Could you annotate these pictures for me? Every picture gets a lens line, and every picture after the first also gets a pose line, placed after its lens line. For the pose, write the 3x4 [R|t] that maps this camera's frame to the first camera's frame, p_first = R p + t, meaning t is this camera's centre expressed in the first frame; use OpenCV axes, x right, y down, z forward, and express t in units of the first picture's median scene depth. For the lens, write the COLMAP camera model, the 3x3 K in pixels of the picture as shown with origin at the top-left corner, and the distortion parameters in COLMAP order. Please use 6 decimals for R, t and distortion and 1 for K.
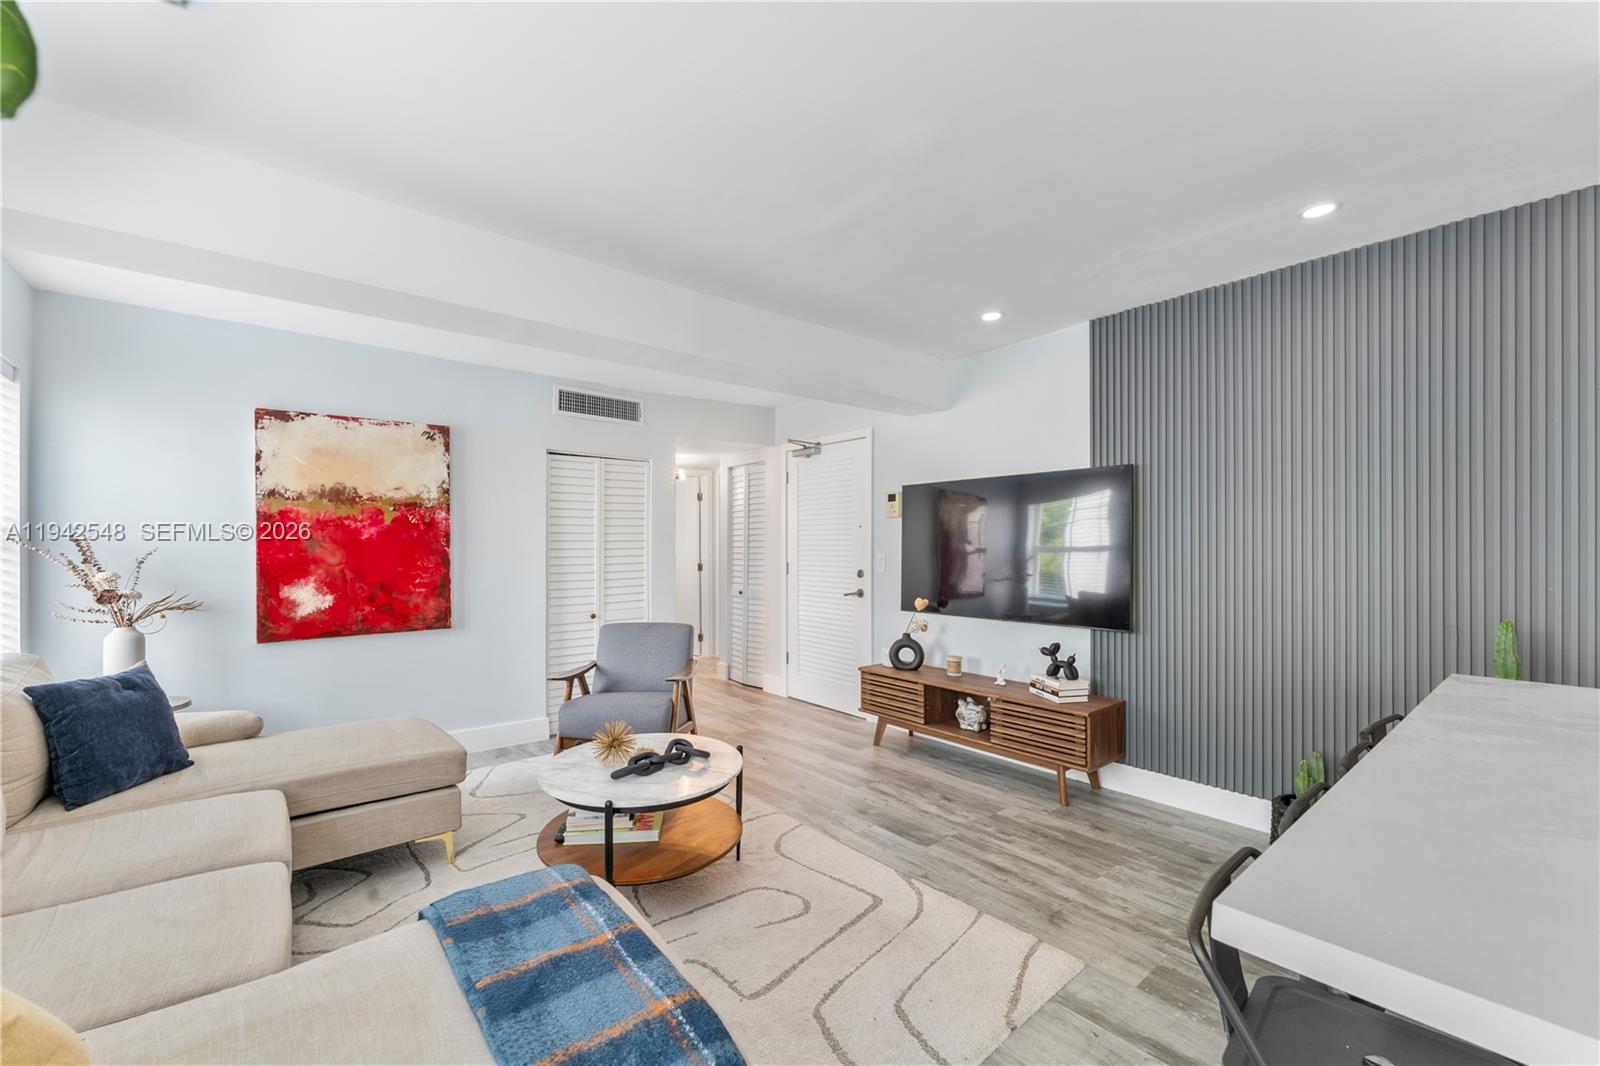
lens RADIAL K [[656.0, 0, 794.7], [0, 656.0, 545.4], [0, 0, 1]] dist [-0.010726, -0.000357]
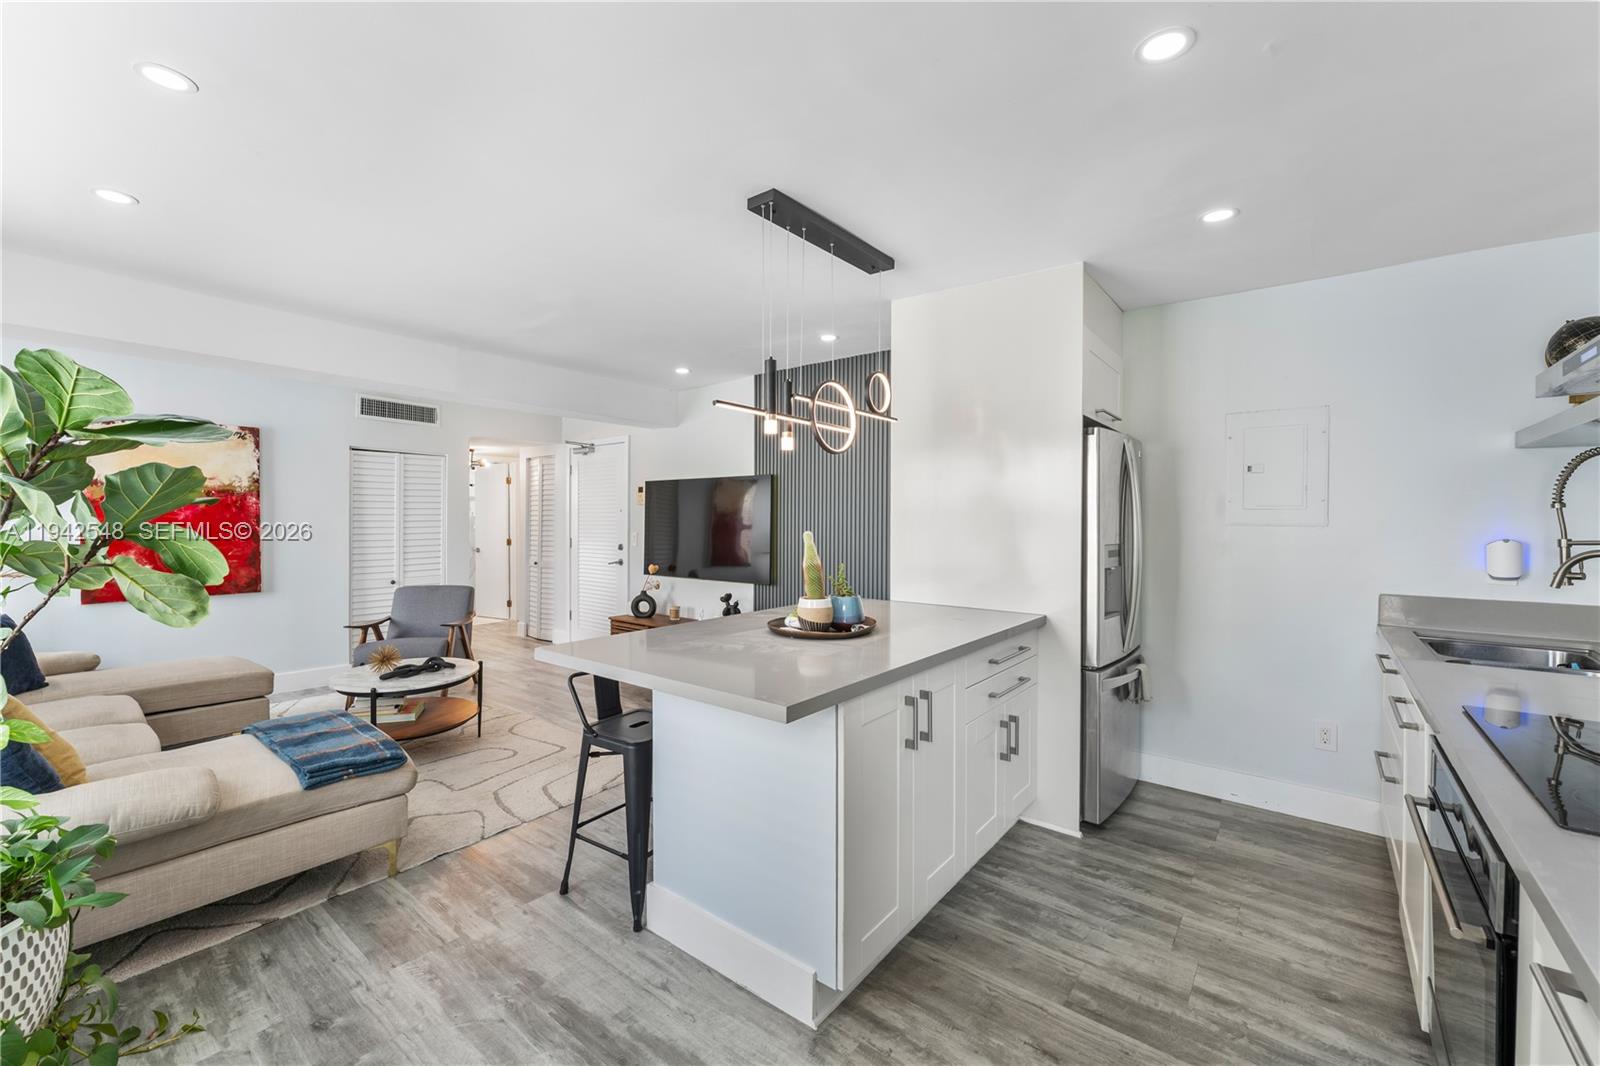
lens RADIAL K [[656.0, 0, 801.7], [0, 656.0, 527.3], [0, 0, 1]] dist [-0.010726, -0.000357]
pose [[0.978116, 0.004173, 0.208019, 0.218078], [-0.006429, 0.999928, 0.010170, -0.014201], [-0.207961, -0.011285, 0.978072, -0.415660]]
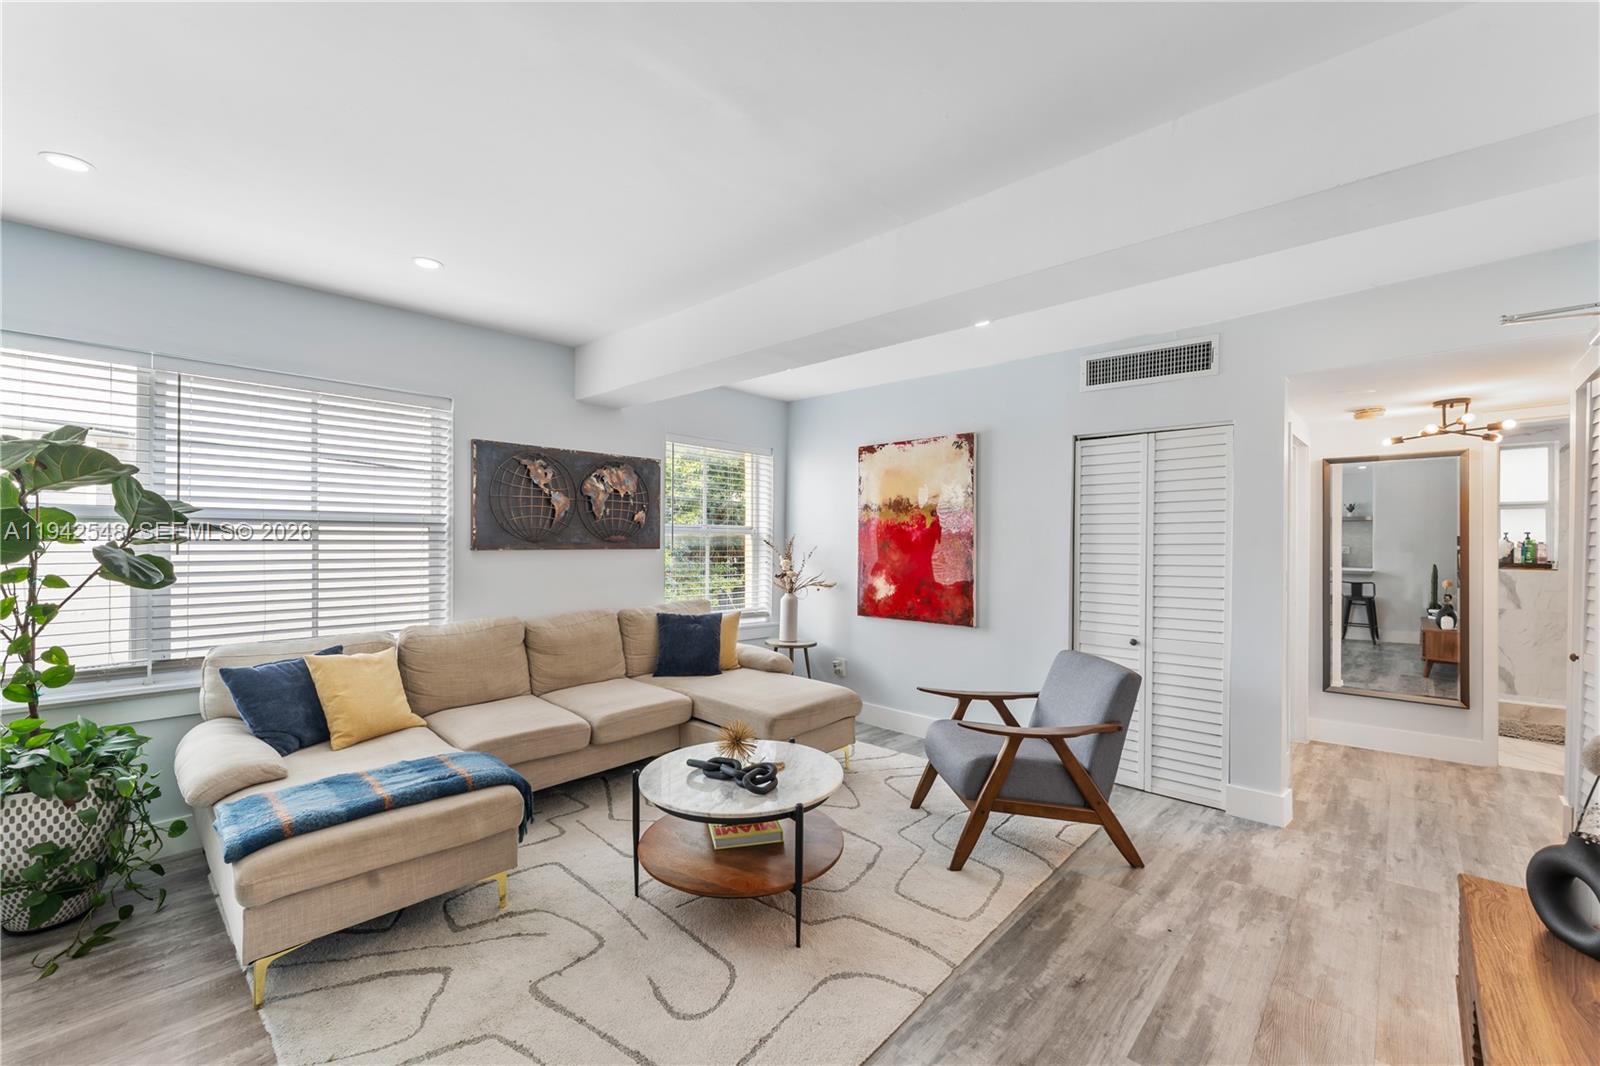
lens RADIAL K [[656.0, 0, 801.2], [0, 656.0, 539.2], [0, 0, 1]] dist [-0.010726, -0.000357]
pose [[0.112569, 0.004275, -0.993635, 0.477577], [-0.005467, 0.999978, 0.003683, -0.014973], [0.993629, 0.005017, 0.112589, 0.614498]]
